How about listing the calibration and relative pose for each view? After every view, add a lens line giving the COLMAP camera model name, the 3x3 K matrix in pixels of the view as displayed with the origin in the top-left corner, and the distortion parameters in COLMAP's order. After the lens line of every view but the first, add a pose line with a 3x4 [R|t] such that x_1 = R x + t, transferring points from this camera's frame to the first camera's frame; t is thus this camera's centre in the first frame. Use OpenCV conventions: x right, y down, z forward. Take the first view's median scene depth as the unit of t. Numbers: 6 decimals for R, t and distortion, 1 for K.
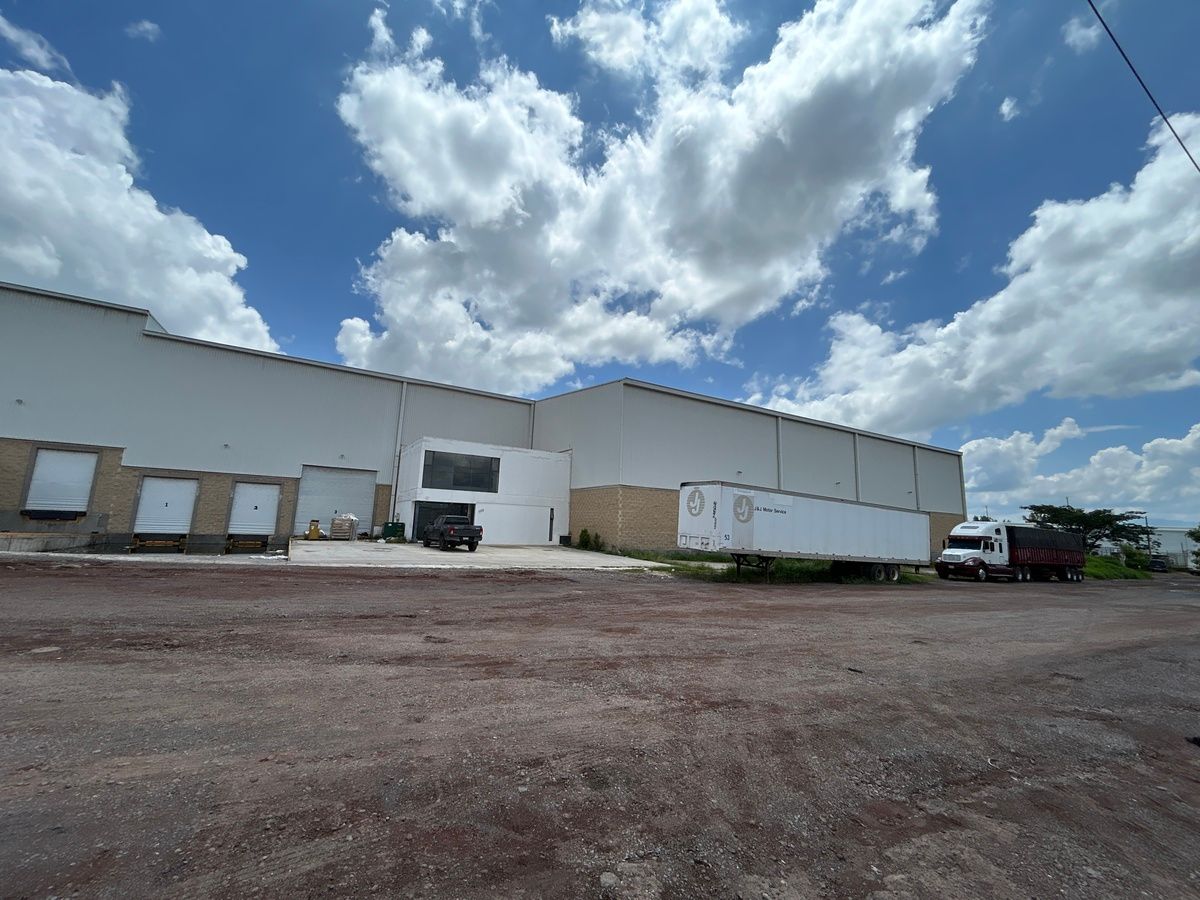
lens RADIAL K [[485.0, 0, 609.9], [0, 485.0, 450.9], [0, 0, 1]] dist [0.002898, -0.000163]
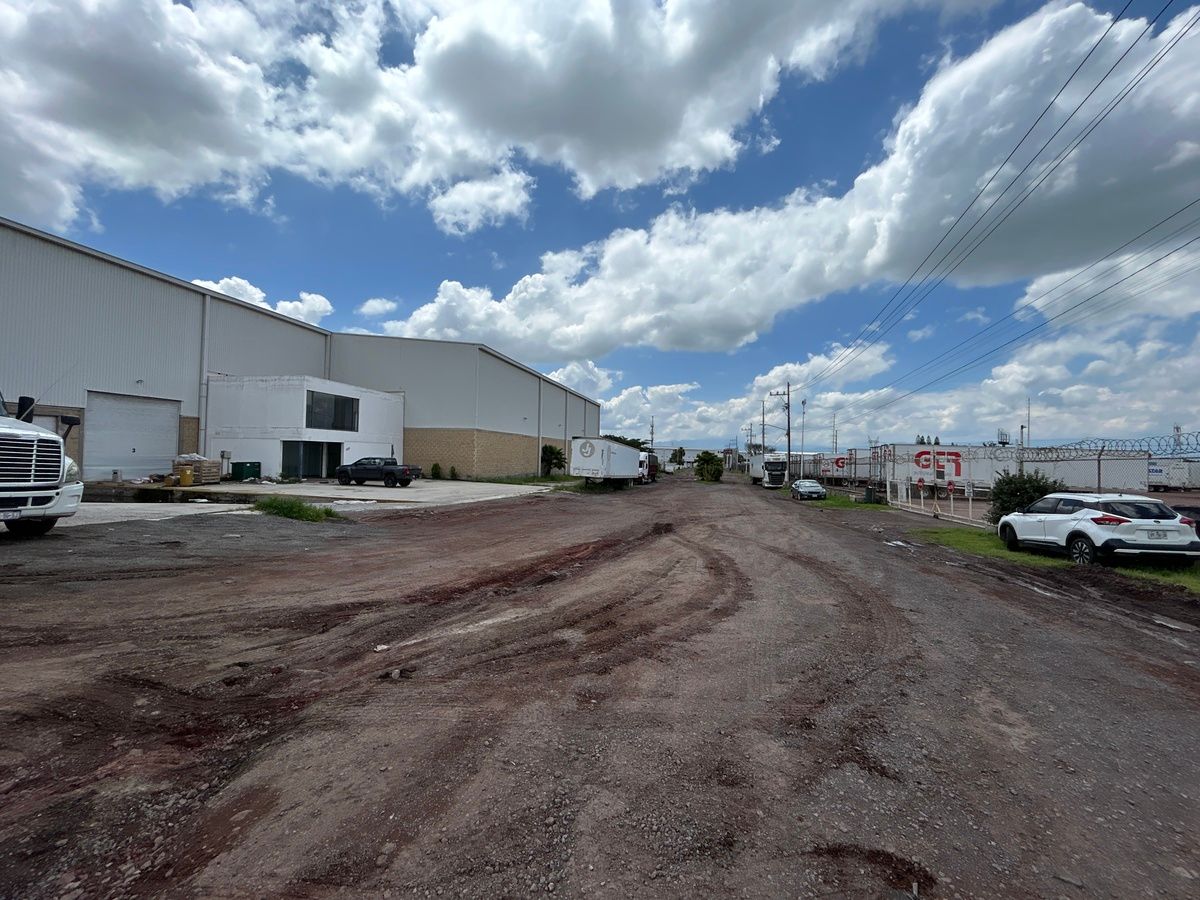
lens RADIAL K [[485.0, 0, 596.3], [0, 485.0, 447.0], [0, 0, 1]] dist [0.002898, -0.000163]
pose [[0.683032, -0.006043, 0.730364, -0.673729], [-0.114194, 0.986785, 0.114958, -0.064933], [-0.721406, -0.161923, 0.673316, -0.105470]]
